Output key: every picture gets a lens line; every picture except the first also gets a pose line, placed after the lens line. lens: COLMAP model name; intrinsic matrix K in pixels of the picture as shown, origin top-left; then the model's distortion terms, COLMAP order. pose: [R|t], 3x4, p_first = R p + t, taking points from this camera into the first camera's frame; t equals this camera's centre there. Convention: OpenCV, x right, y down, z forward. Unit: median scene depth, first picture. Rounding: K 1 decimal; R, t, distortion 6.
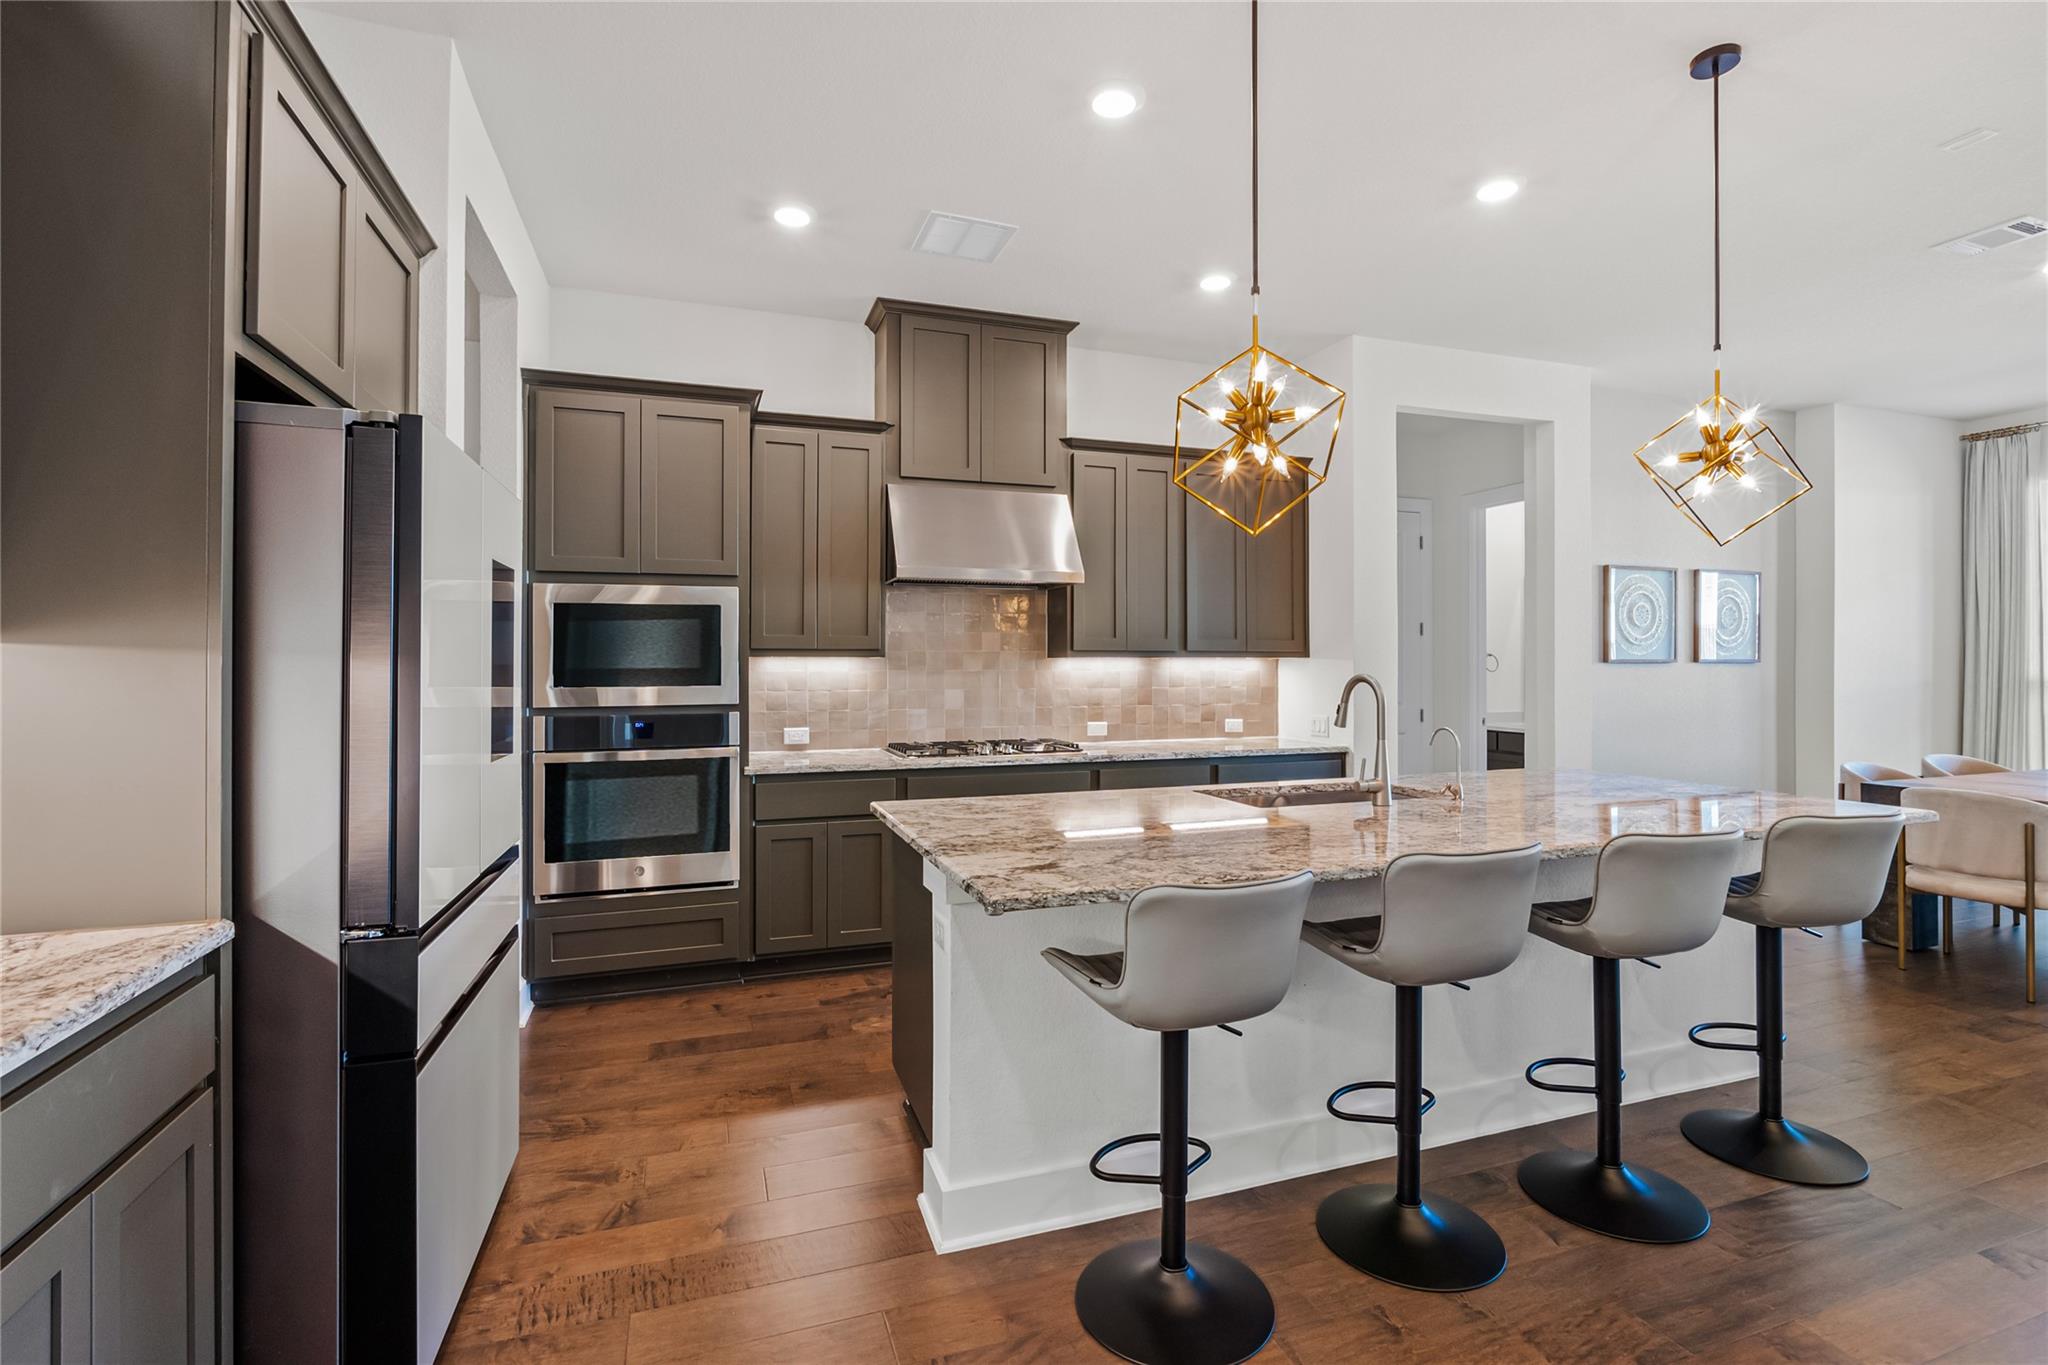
lens RADIAL K [[946.0, 0, 1022.2], [0, 946.0, 668.1], [0, 0, 1]] dist [-0.005574, 0.001046]
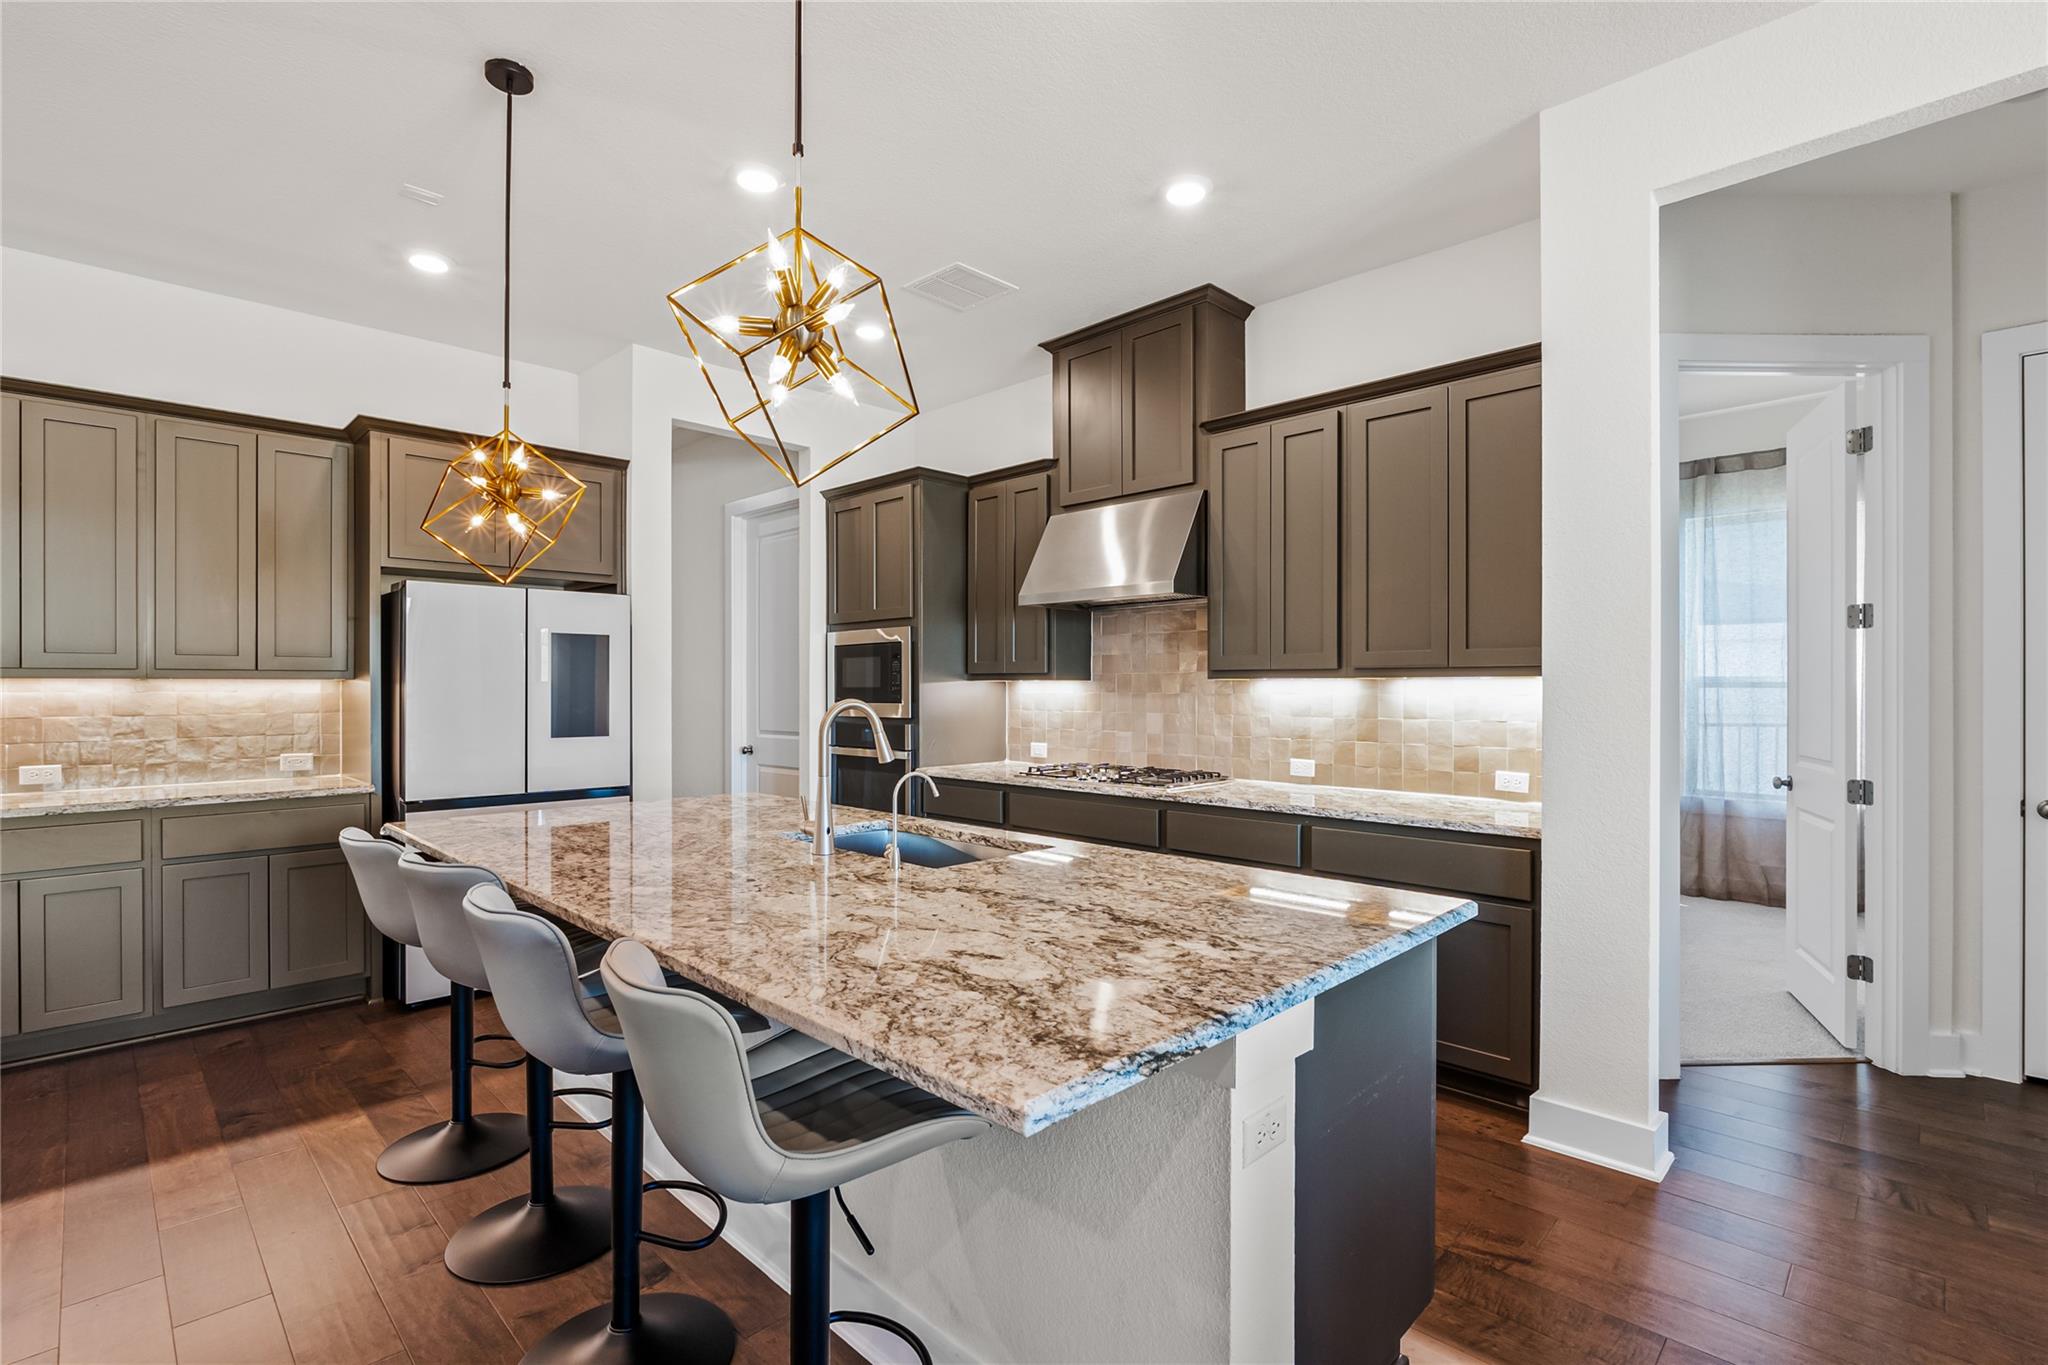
lens RADIAL K [[946.0, 0, 1026.1], [0, 946.0, 690.5], [0, 0, 1]] dist [-0.005574, 0.001046]
pose [[0.444258, 0.005507, -0.895882, 0.725662], [-0.002646, 0.999985, 0.004835, -0.004780], [0.895895, 0.000222, 0.444265, 0.461539]]
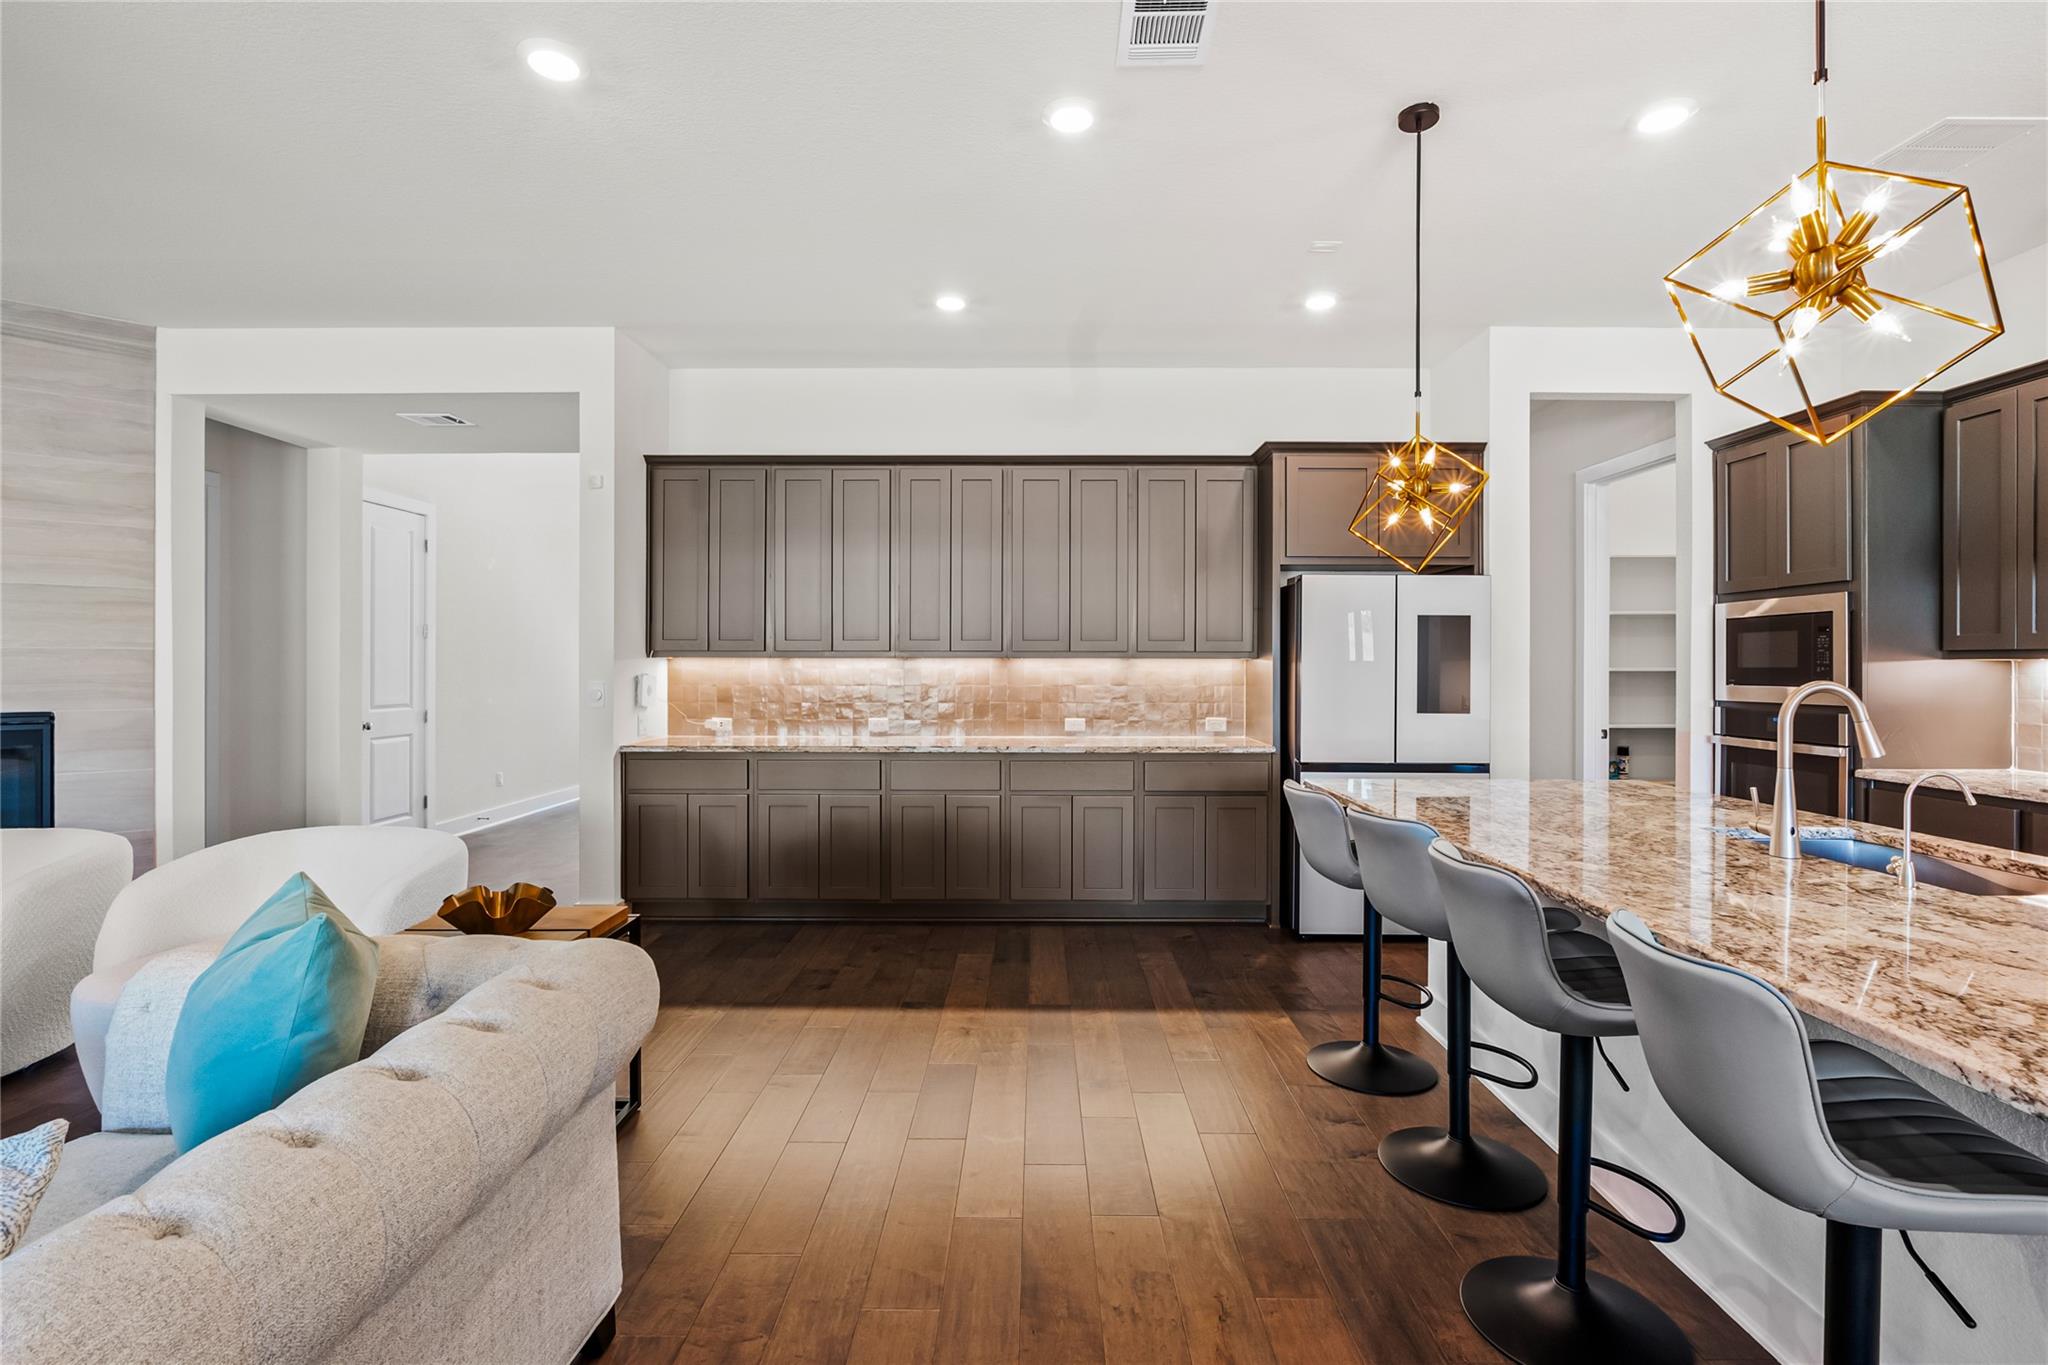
lens RADIAL K [[946.0, 0, 1022.1], [0, 946.0, 663.9], [0, 0, 1]] dist [-0.005574, 0.001046]
pose [[-0.325445, 0.000416, -0.945561, 0.760479], [-0.005156, 0.999984, 0.002215, -0.004268], [0.945547, 0.005597, -0.325438, 0.392763]]
